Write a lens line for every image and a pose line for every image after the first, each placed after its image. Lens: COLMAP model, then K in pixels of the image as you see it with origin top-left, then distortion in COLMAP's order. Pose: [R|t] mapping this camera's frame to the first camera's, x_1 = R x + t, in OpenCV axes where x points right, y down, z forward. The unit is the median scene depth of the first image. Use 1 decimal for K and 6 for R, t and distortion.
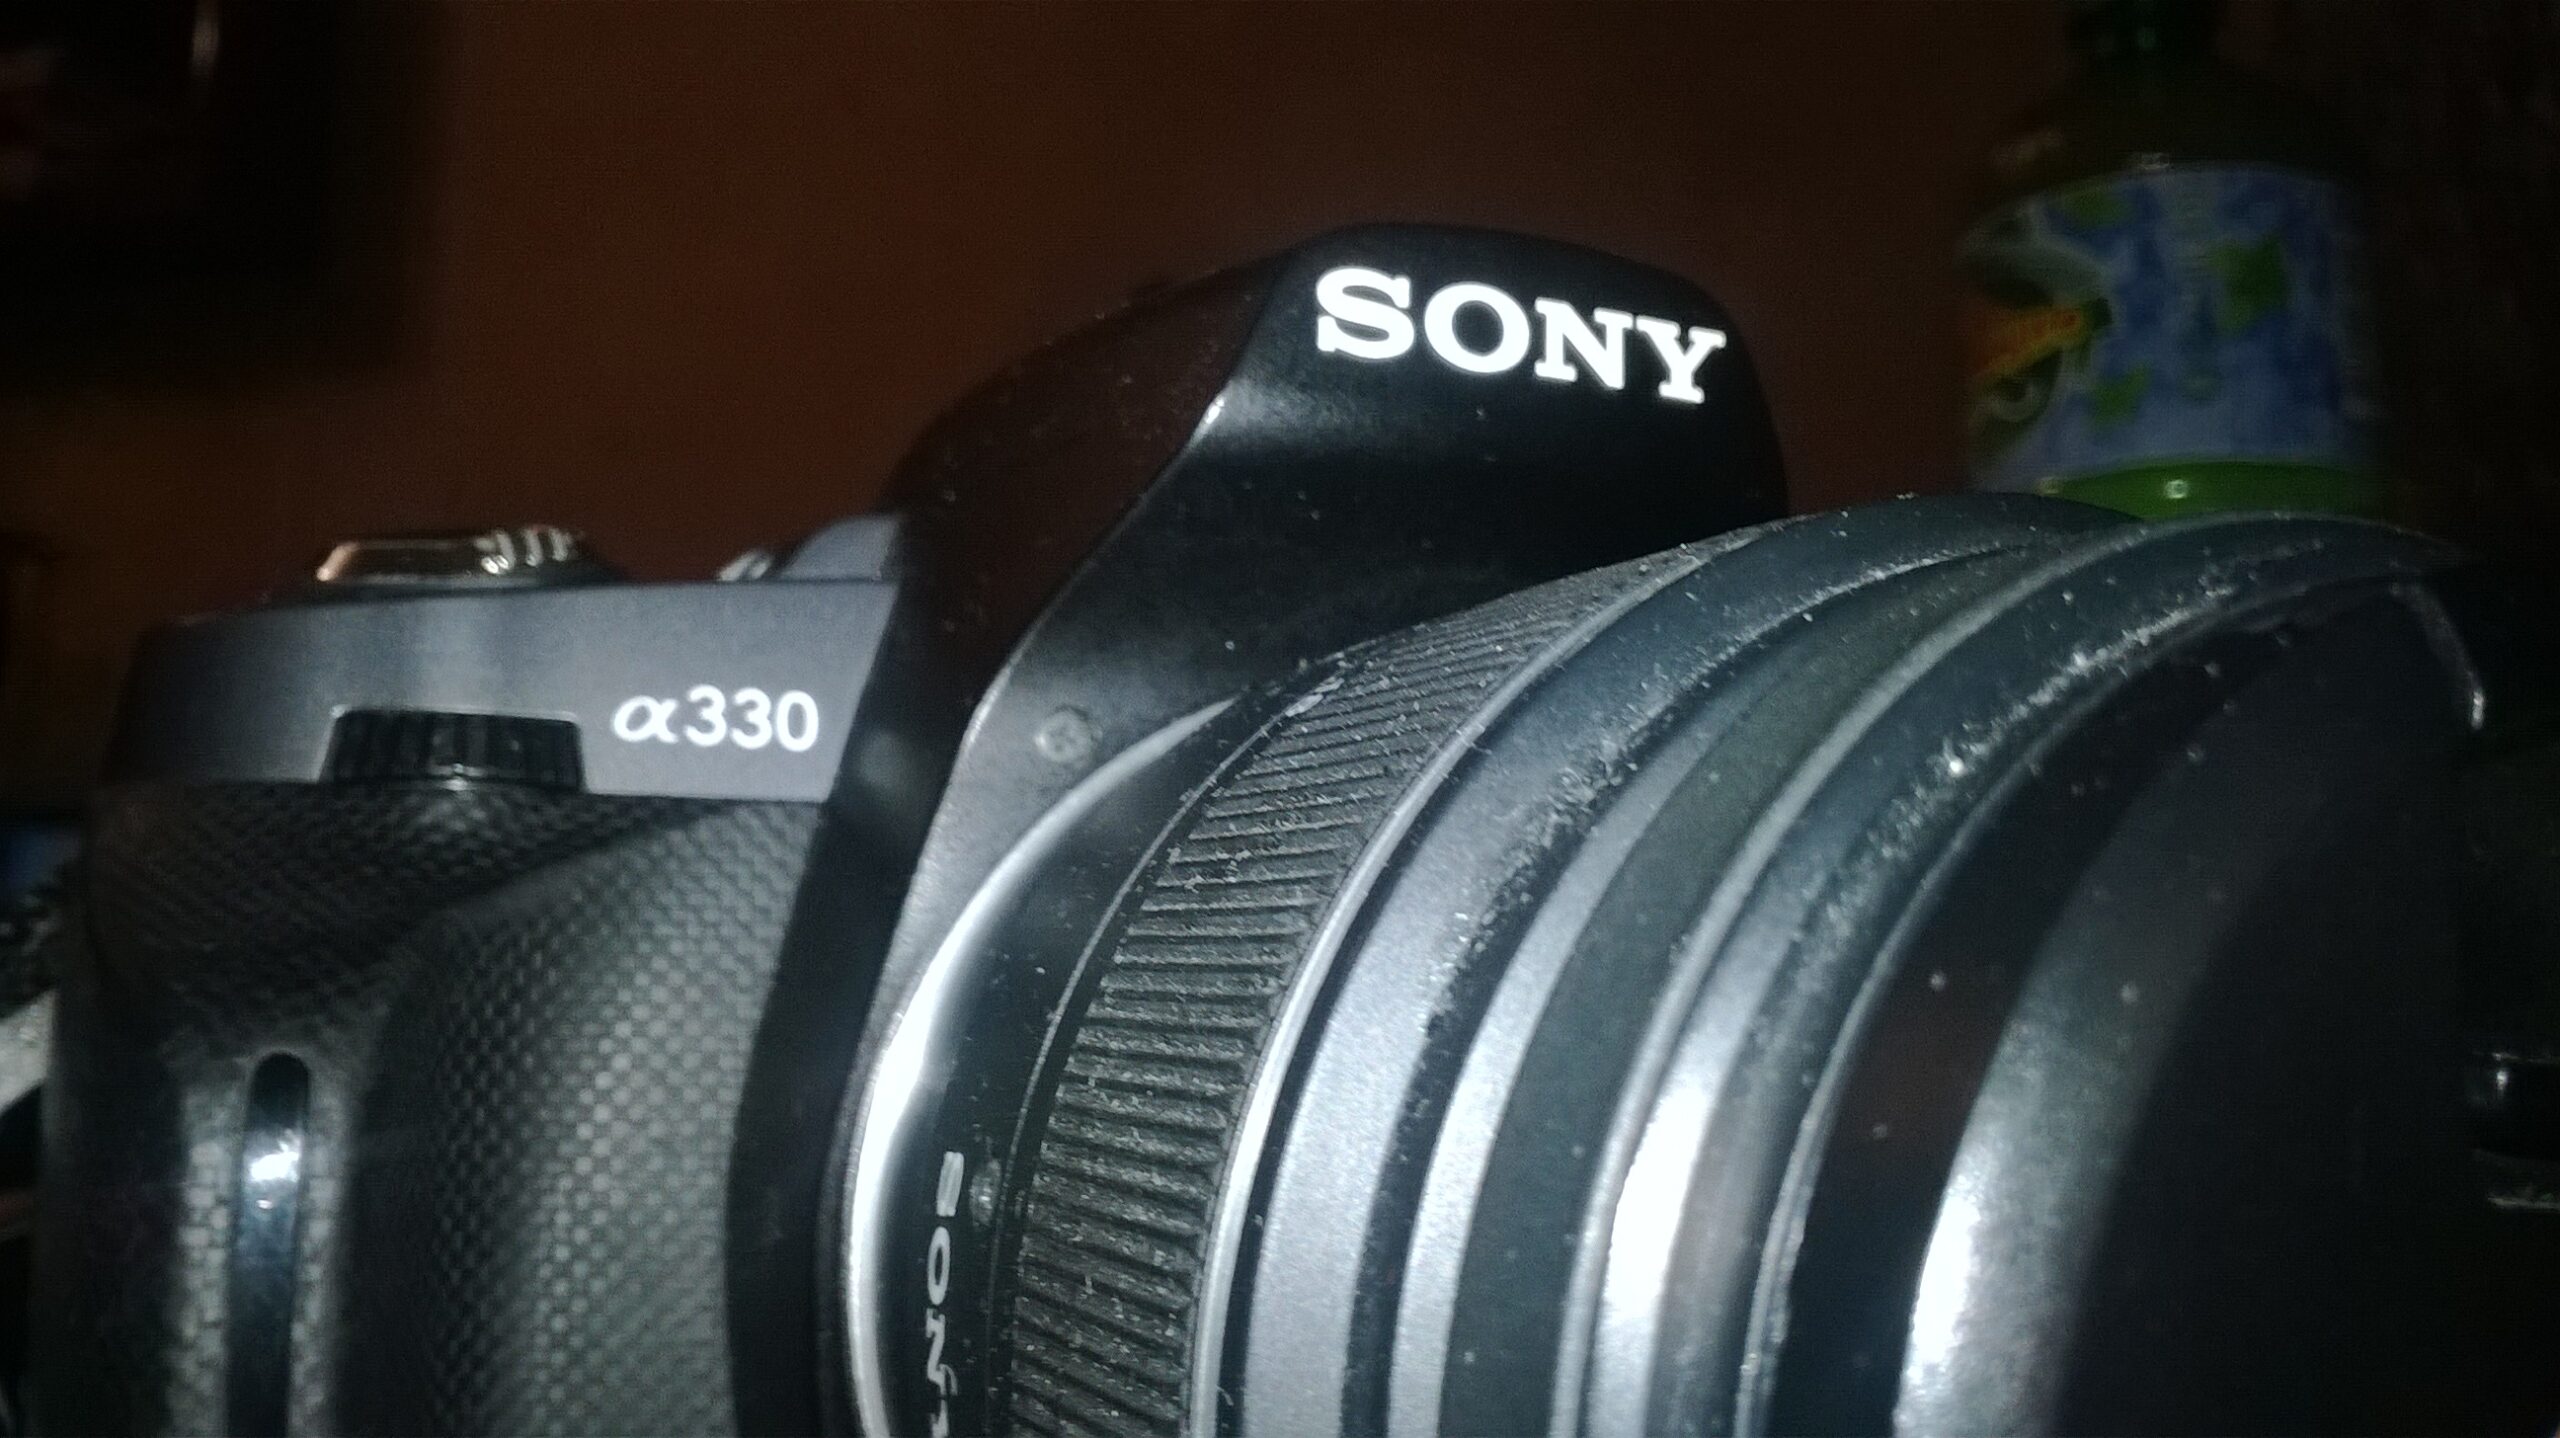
lens RADIAL K [[2025.6, 0, 1267.5], [0, 2025.6, 709.0], [0, 0, 1]] dist [-0.014890, -0.029963]
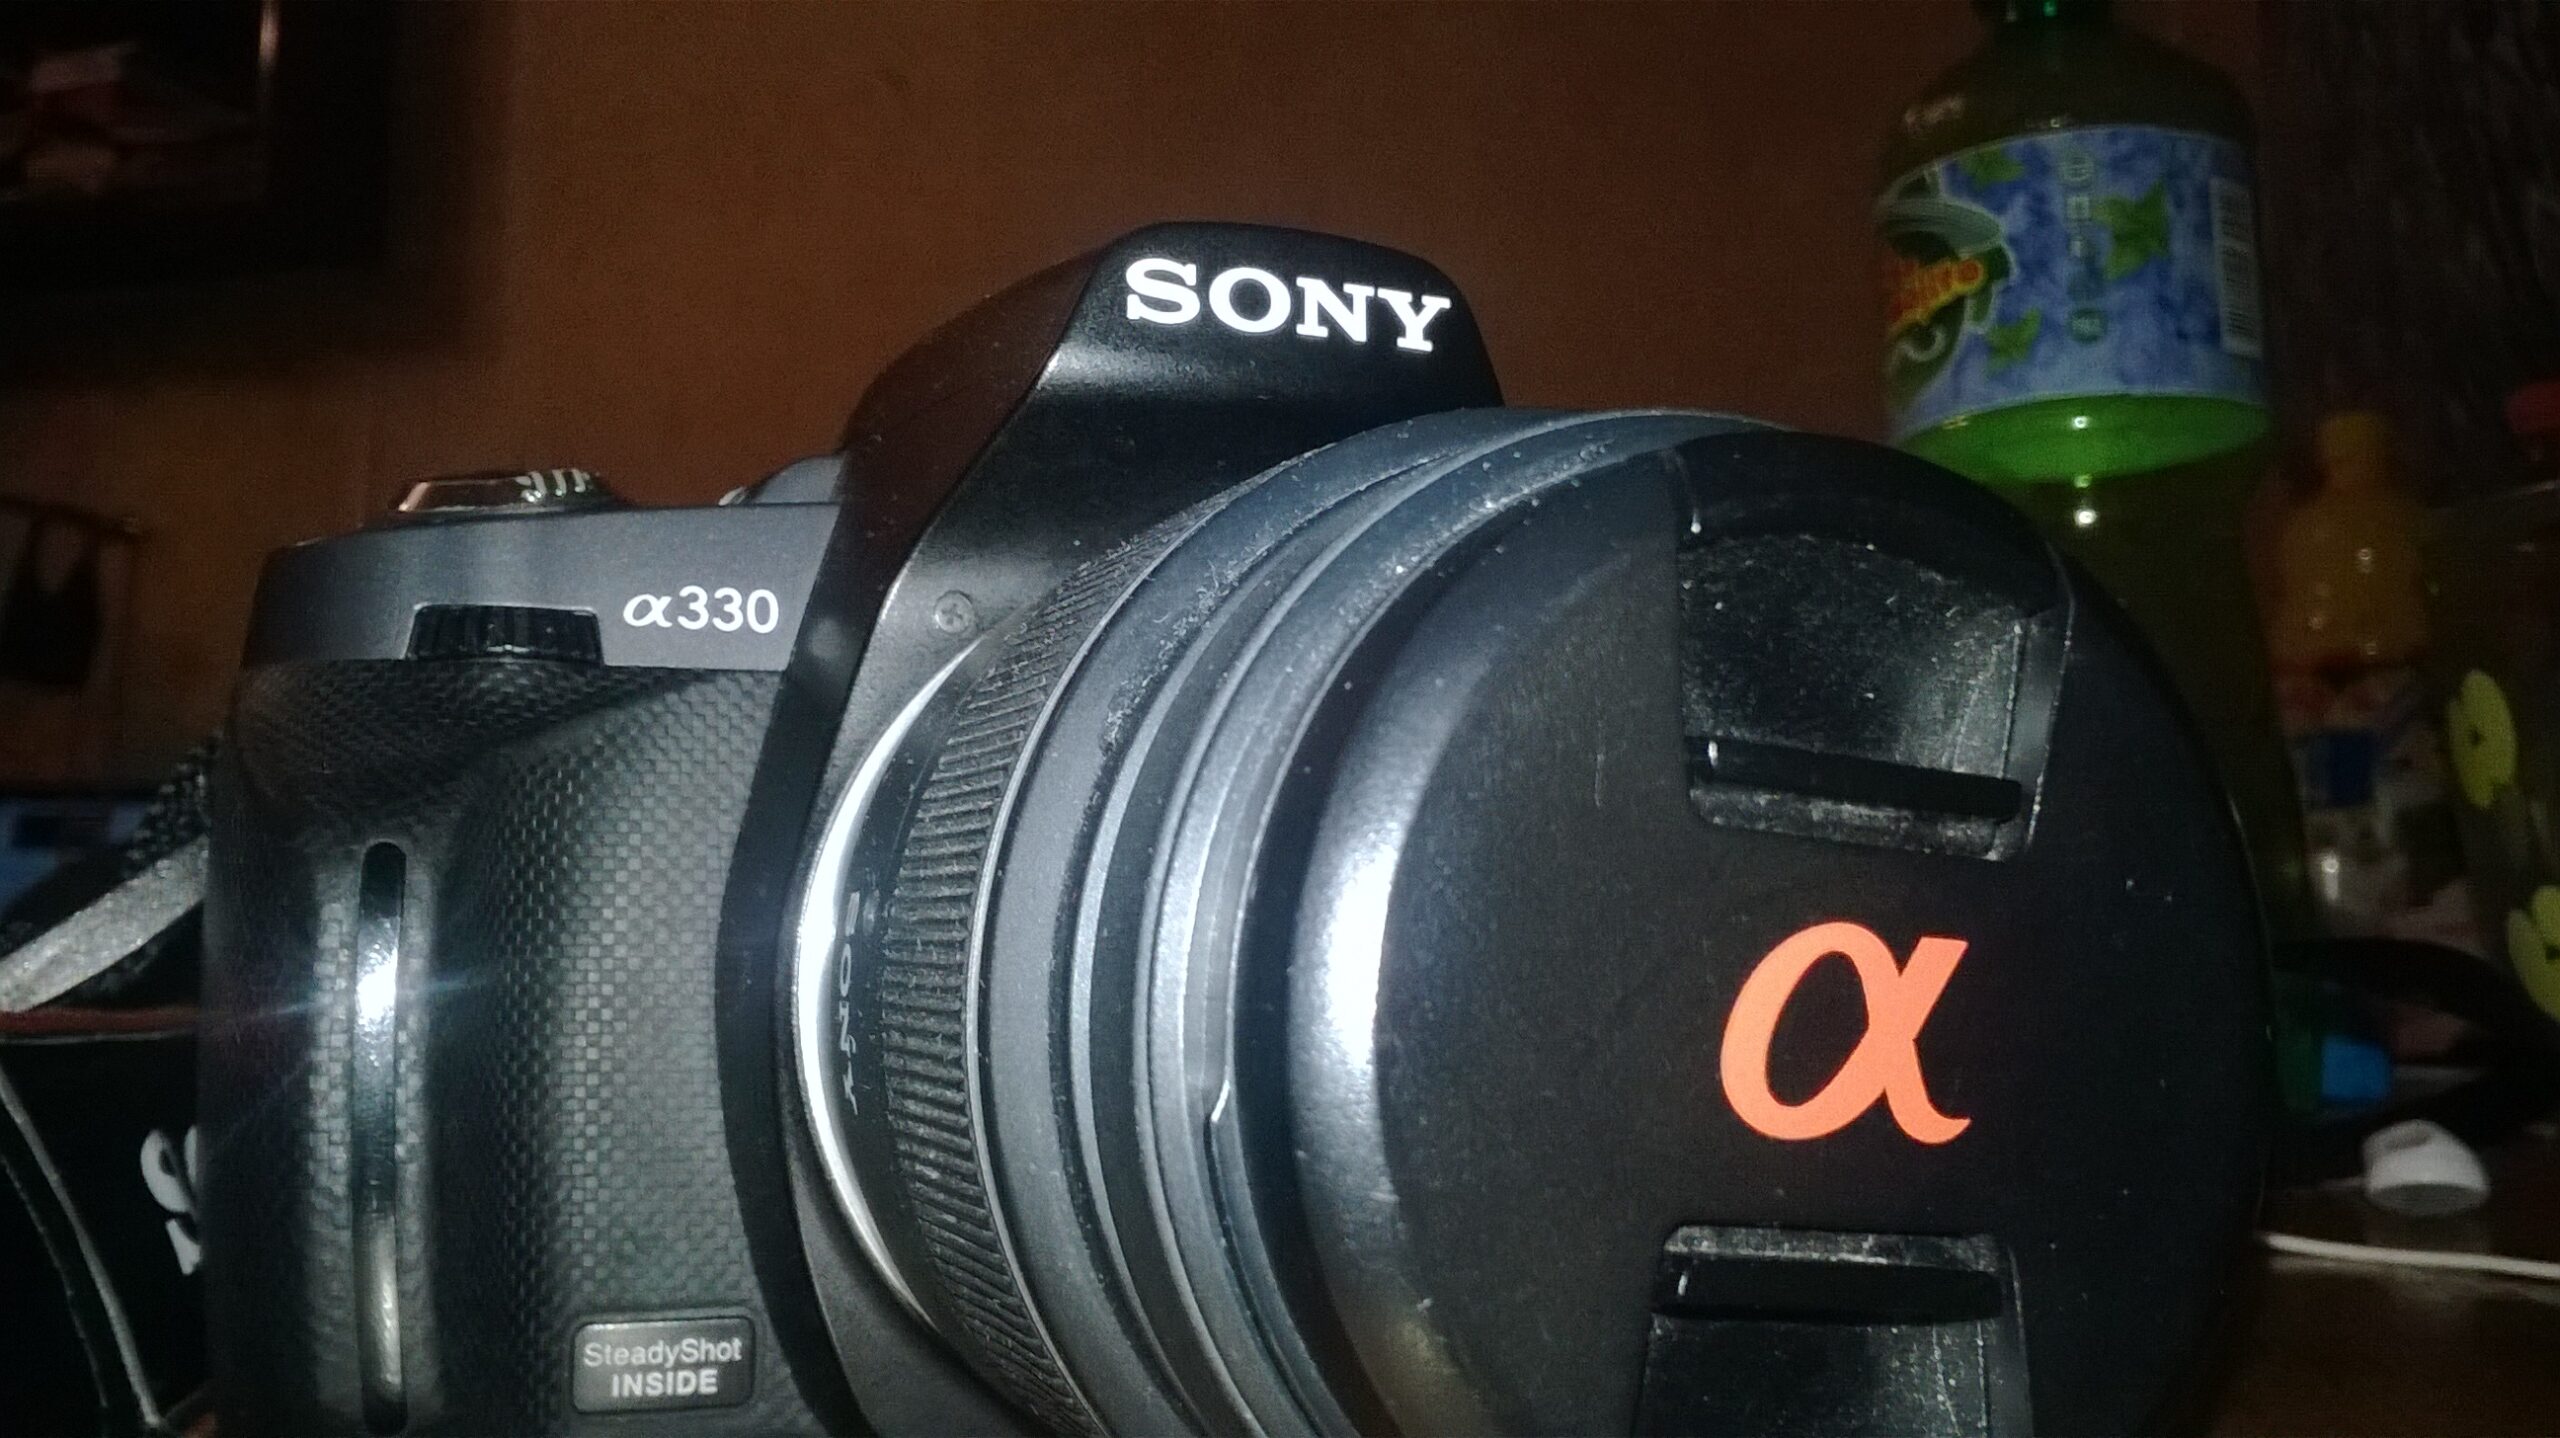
lens RADIAL K [[2025.6, 0, 1294.7], [0, 2025.6, 730.3], [0, 0, 1]] dist [-0.014890, -0.029963]
pose [[0.999573, -0.019232, -0.021997, 0.152277], [0.019835, 0.999424, 0.027522, 0.058528], [0.021455, -0.027947, 0.999379, -0.335658]]
